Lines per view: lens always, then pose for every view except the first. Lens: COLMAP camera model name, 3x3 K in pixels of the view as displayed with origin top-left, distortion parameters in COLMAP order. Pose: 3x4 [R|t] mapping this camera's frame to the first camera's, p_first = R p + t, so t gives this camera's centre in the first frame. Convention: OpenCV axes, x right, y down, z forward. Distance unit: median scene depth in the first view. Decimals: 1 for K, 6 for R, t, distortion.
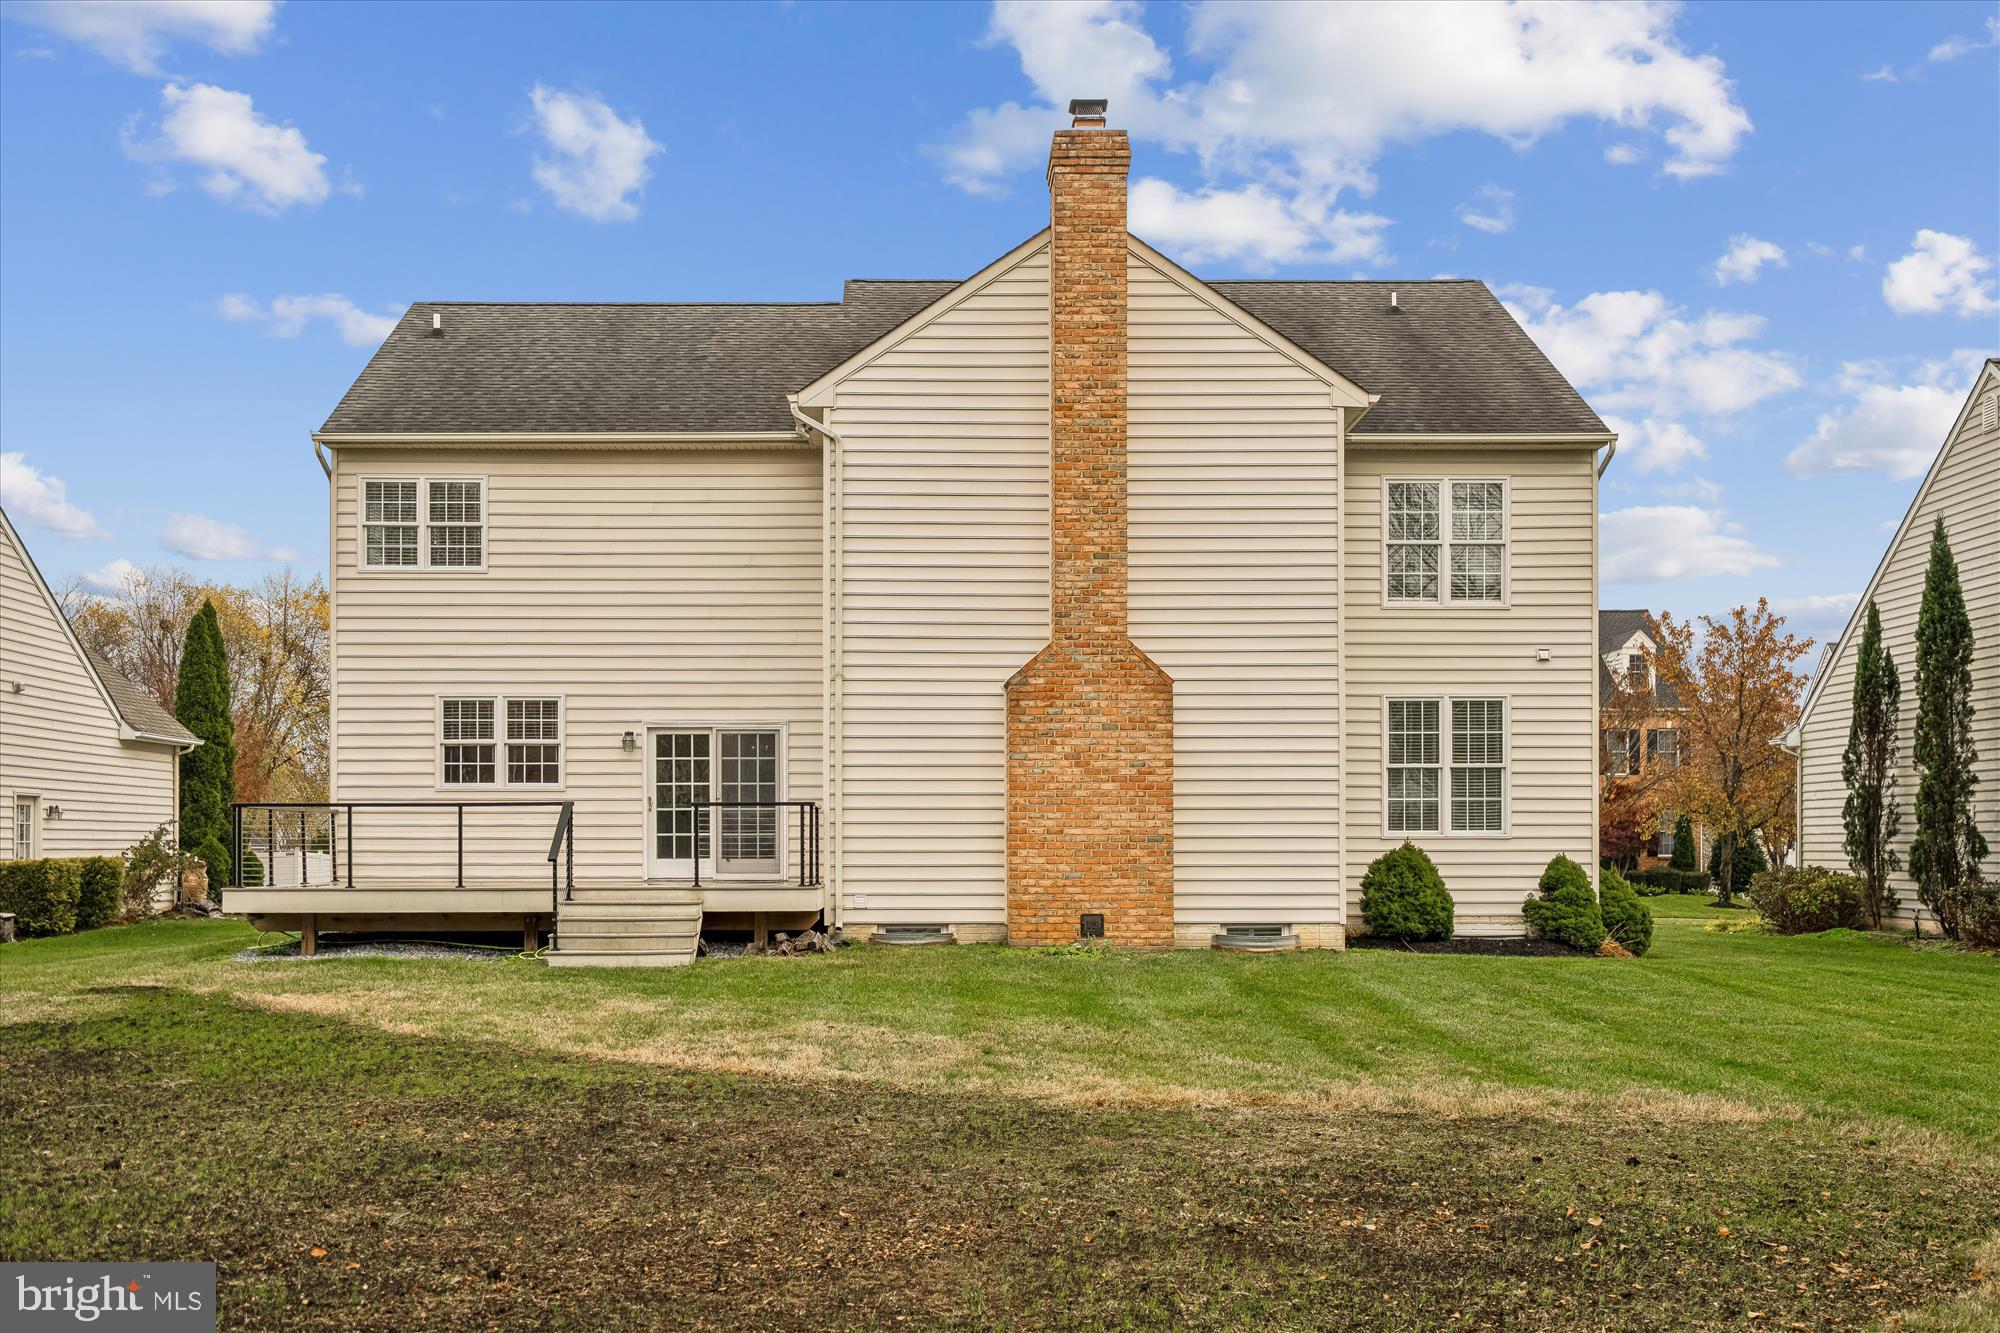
lens RADIAL K [[933.7, 0, 1000.0], [0, 933.7, 666.5], [0, 0, 1]] dist [0.004508, -0.000029]
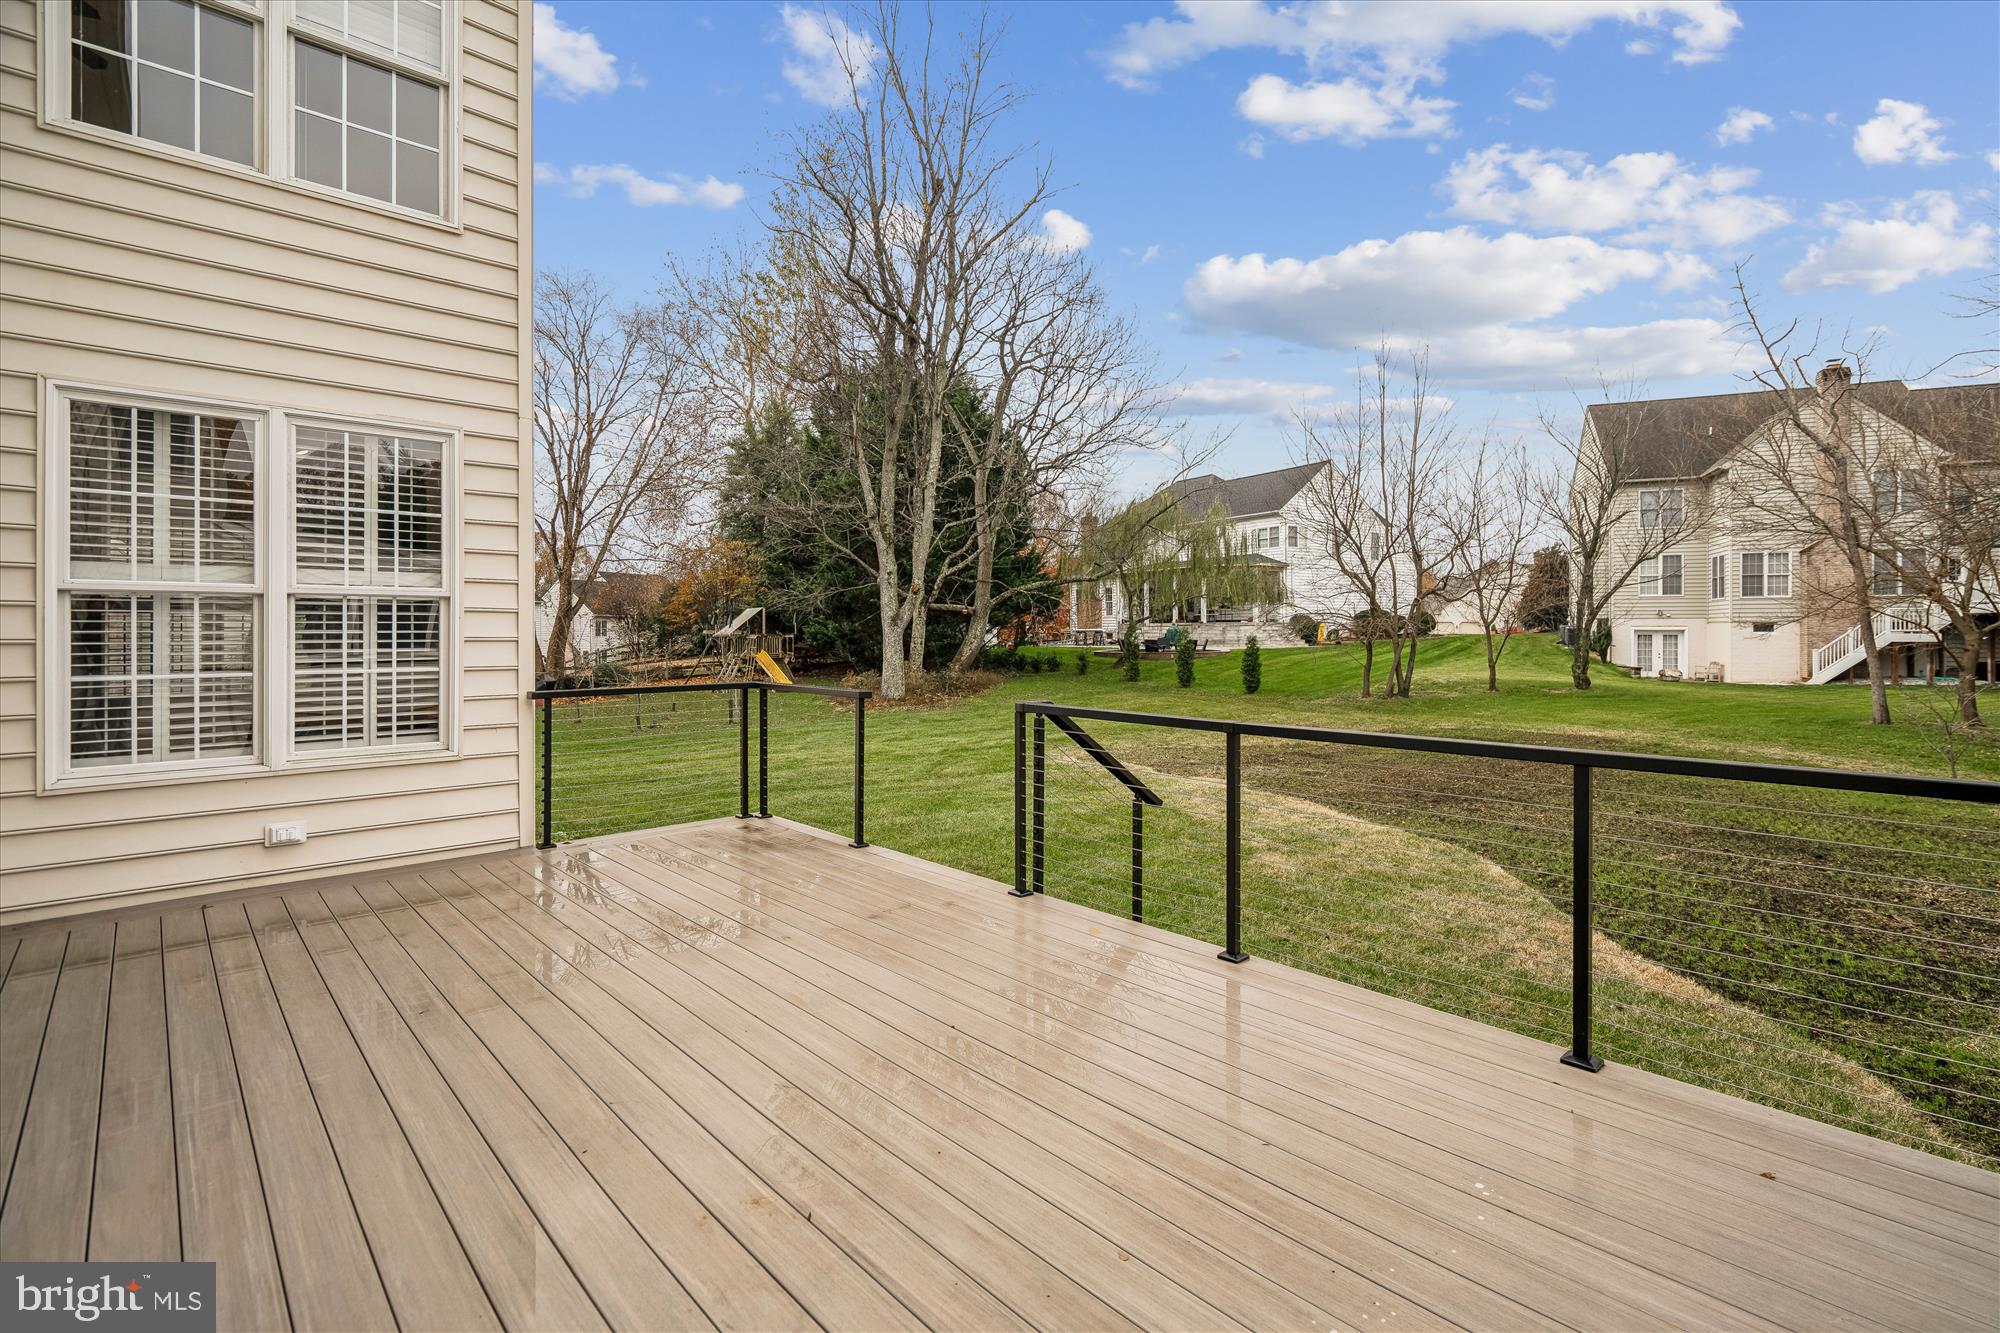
lens RADIAL K [[933.7, 0, 1000.0], [0, 933.7, 666.5], [0, 0, 1]] dist [0.004508, -0.000029]
pose [[0.983325, 0.009741, -0.181595, 0.043635], [0.036022, 0.968346, 0.247000, -0.069562], [0.178253, -0.249423, 0.951848, -0.522907]]
